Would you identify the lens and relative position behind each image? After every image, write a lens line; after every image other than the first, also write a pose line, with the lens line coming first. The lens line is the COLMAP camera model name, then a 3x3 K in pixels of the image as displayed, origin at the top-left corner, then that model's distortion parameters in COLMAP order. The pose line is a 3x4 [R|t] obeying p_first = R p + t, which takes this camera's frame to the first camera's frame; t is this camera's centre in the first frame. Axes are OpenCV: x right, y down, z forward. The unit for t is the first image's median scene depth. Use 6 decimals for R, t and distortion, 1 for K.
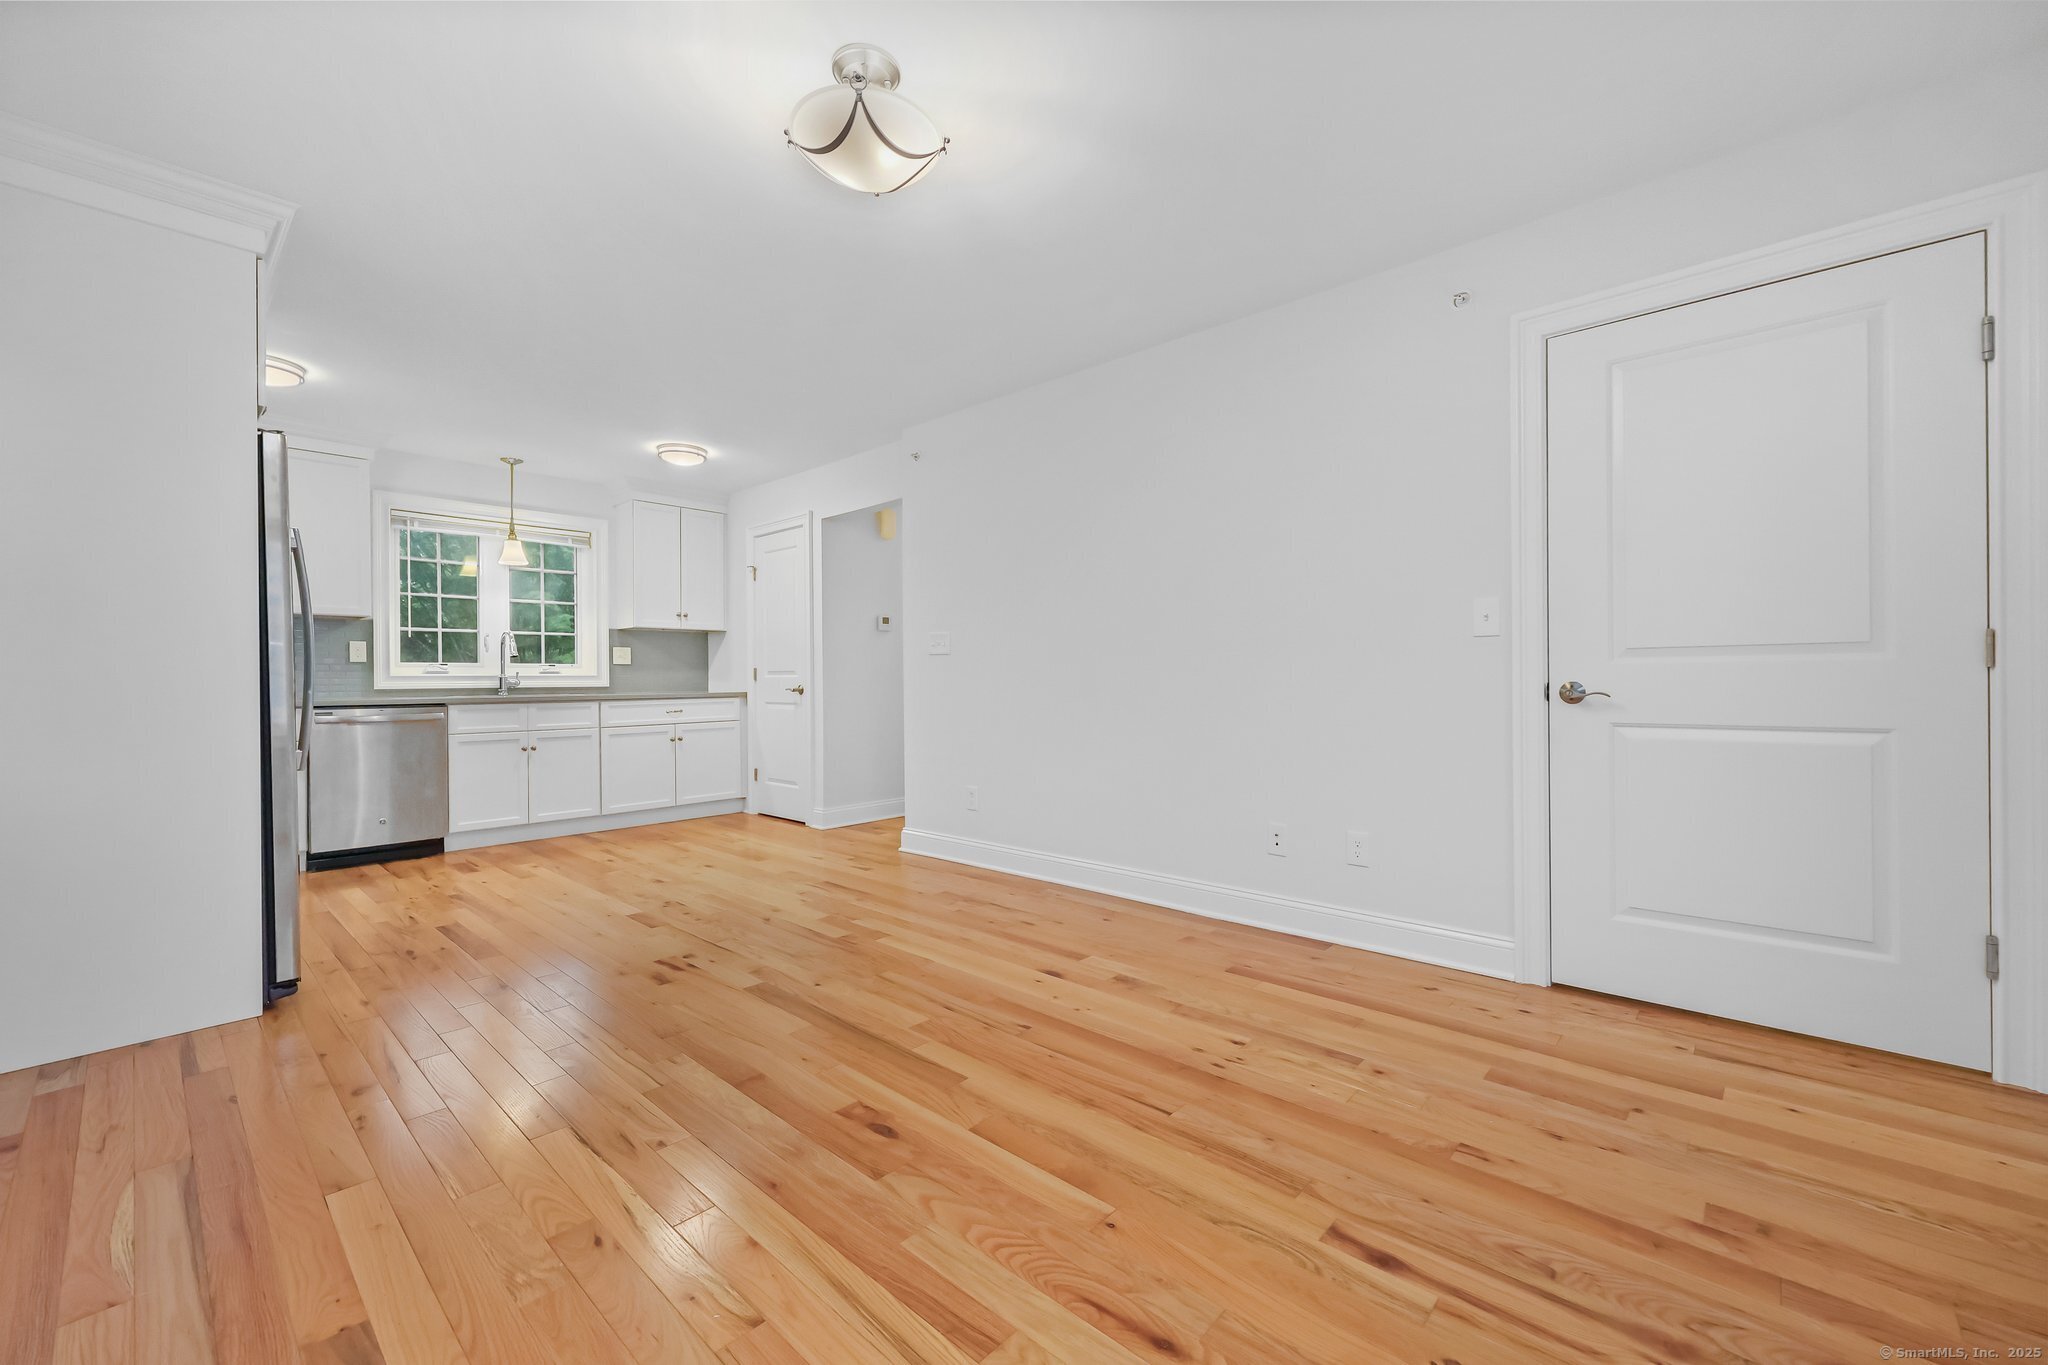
lens RADIAL K [[821.1, 0, 1022.3], [0, 821.1, 679.3], [0, 0, 1]] dist [0.000467, 0.000183]
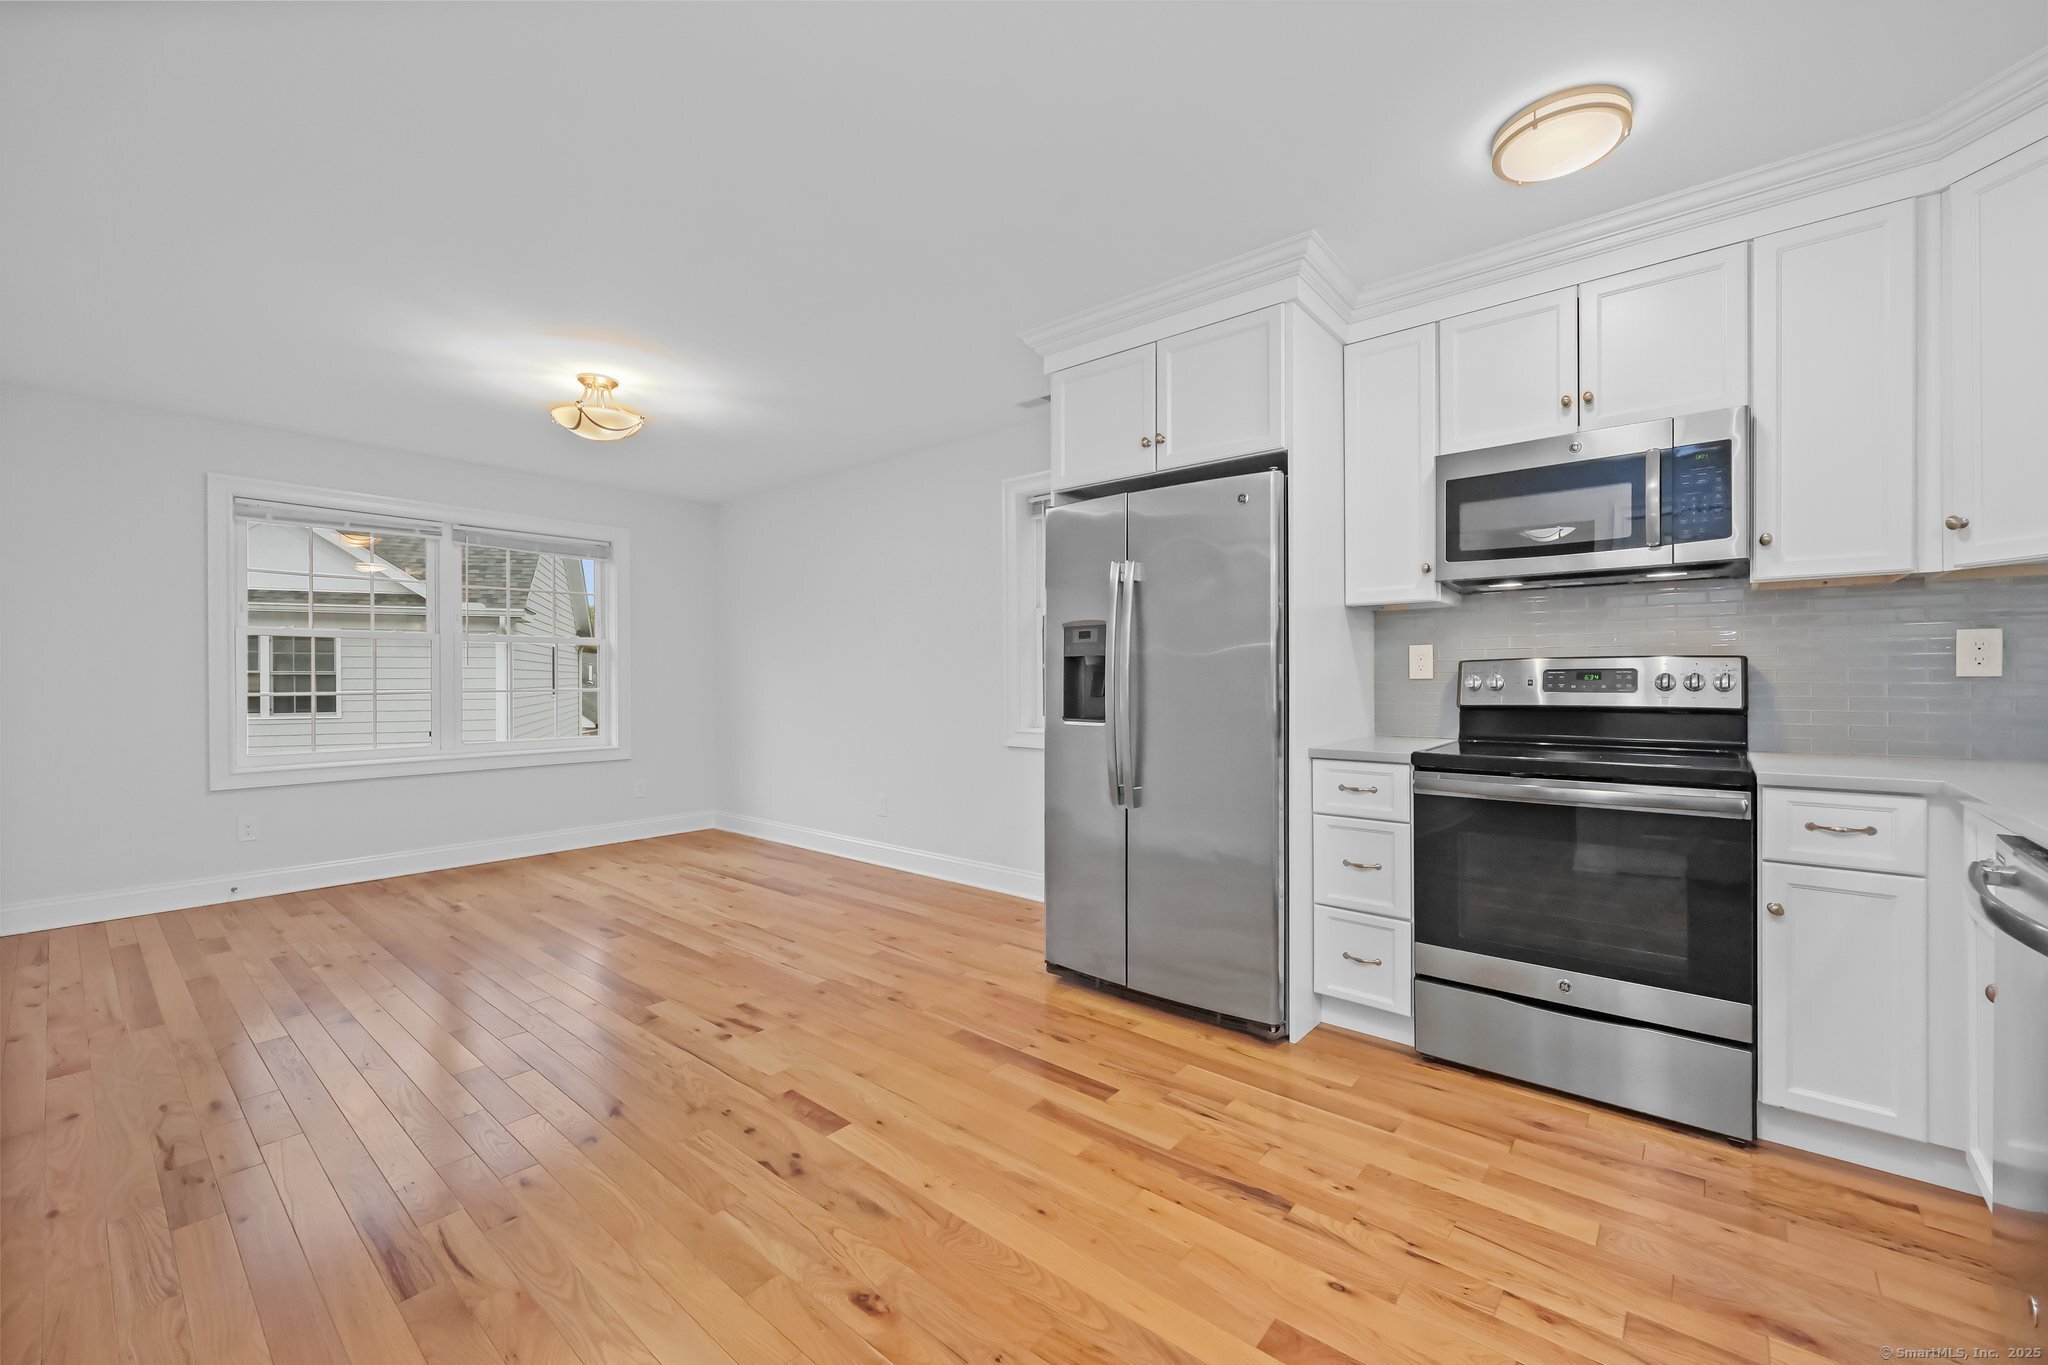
lens RADIAL K [[813.5, 0, 1034.0], [0, 813.5, 680.1], [0, 0, 1]] dist [0.001949, 0.000053]
pose [[-0.998214, 0.011959, -0.058526, -0.667645], [0.011735, 0.999922, 0.004168, -0.043860], [0.058571, 0.003474, -0.998277, 1.828480]]
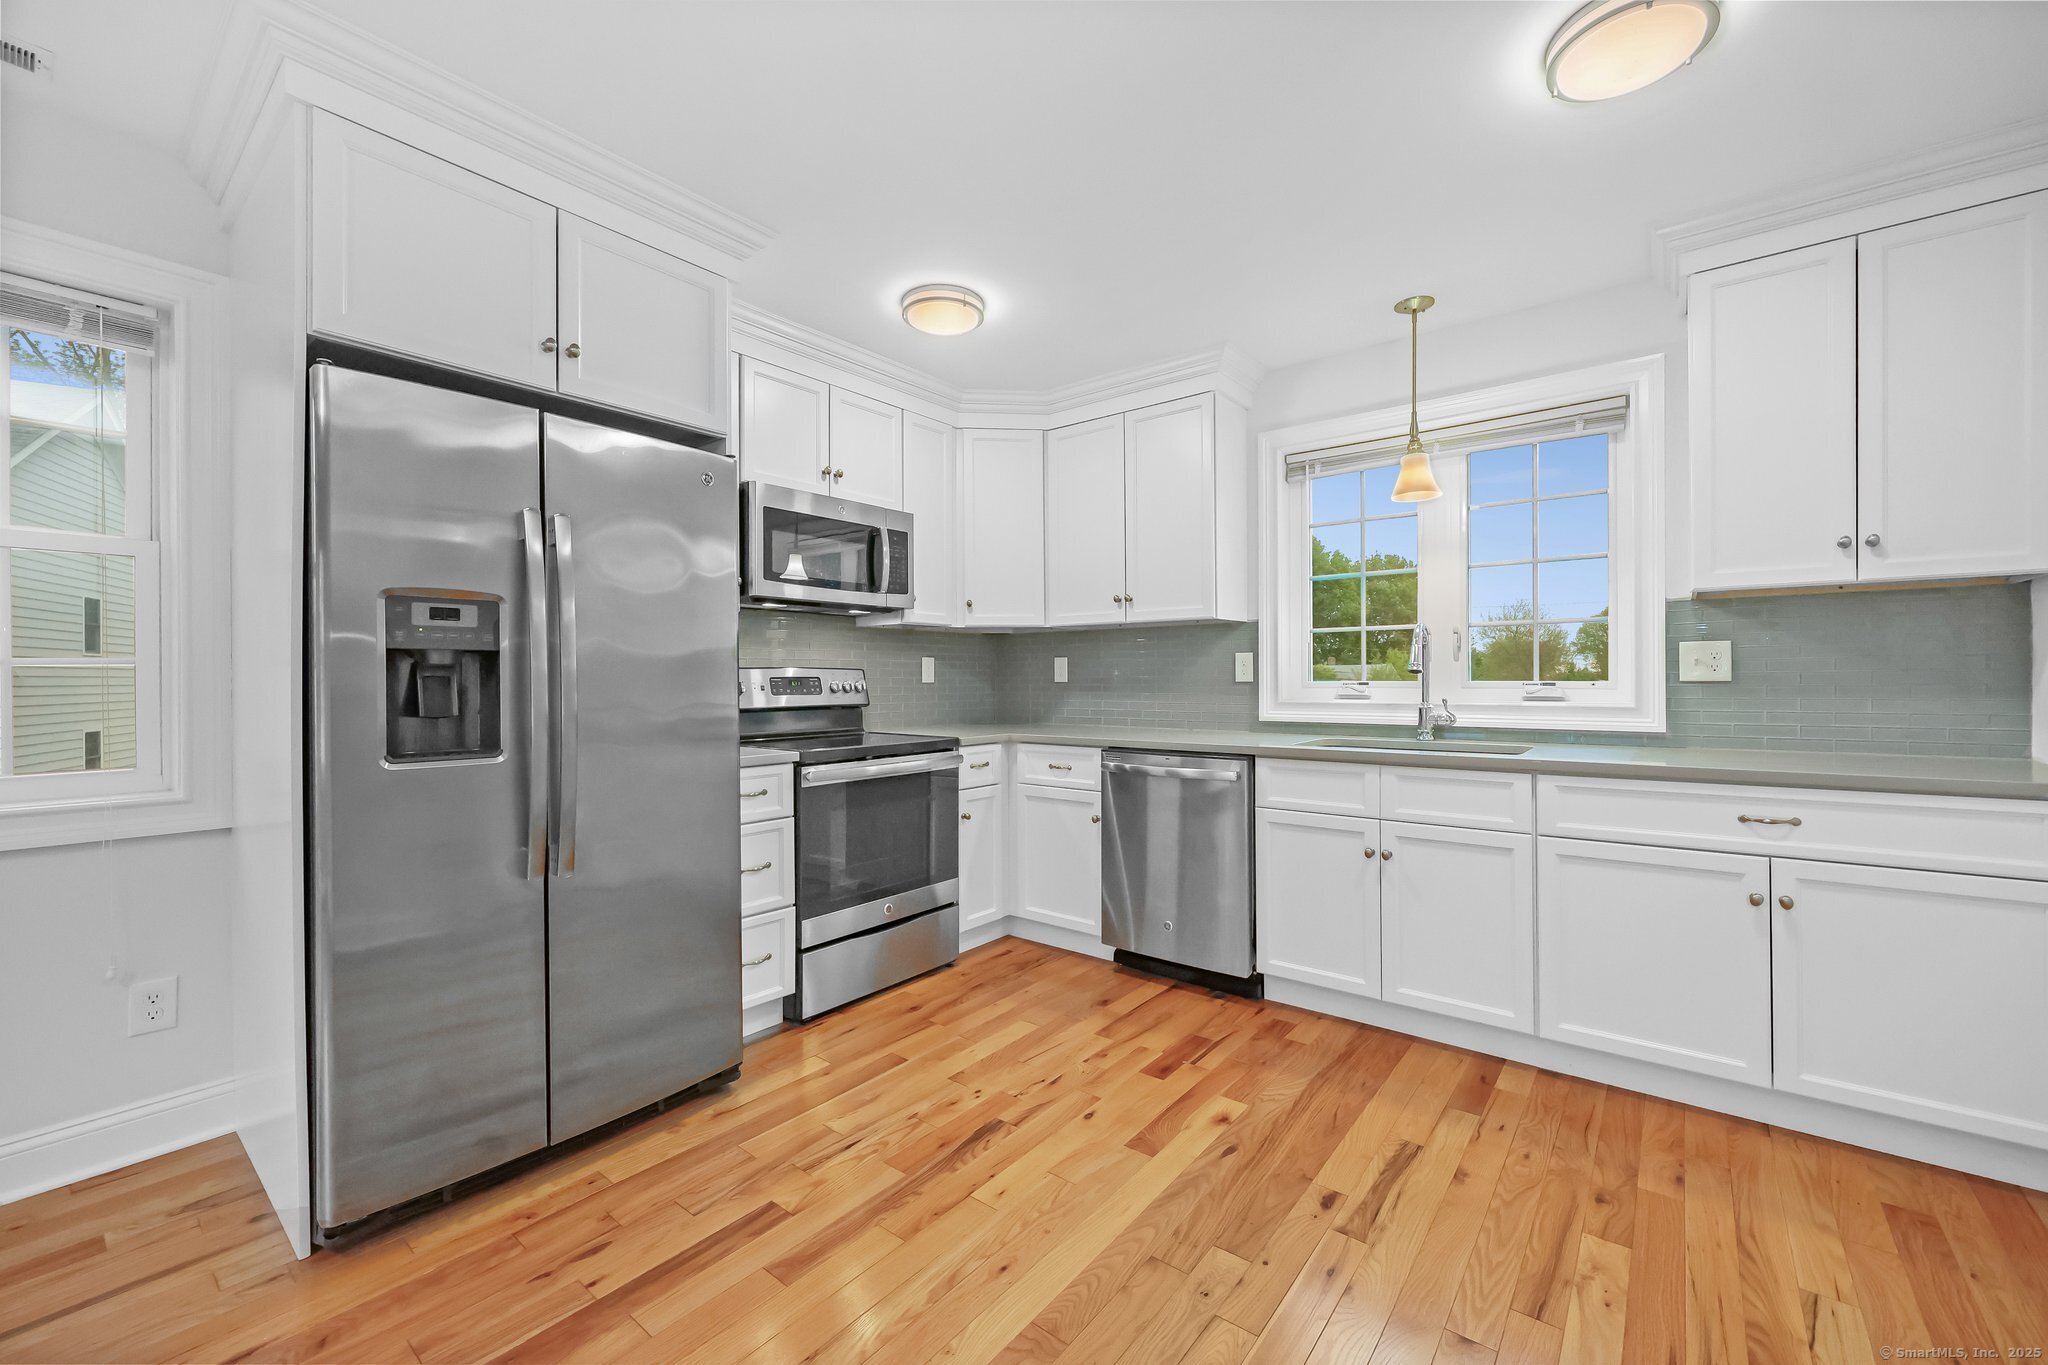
lens RADIAL K [[821.1, 0, 1022.3], [0, 821.1, 679.3], [0, 0, 1]] dist [0.000467, 0.000183]
pose [[0.073078, 0.006605, -0.997304, -0.183740], [0.005386, 0.999961, 0.007018, -0.048182], [0.997312, -0.005884, 0.073039, 1.239388]]
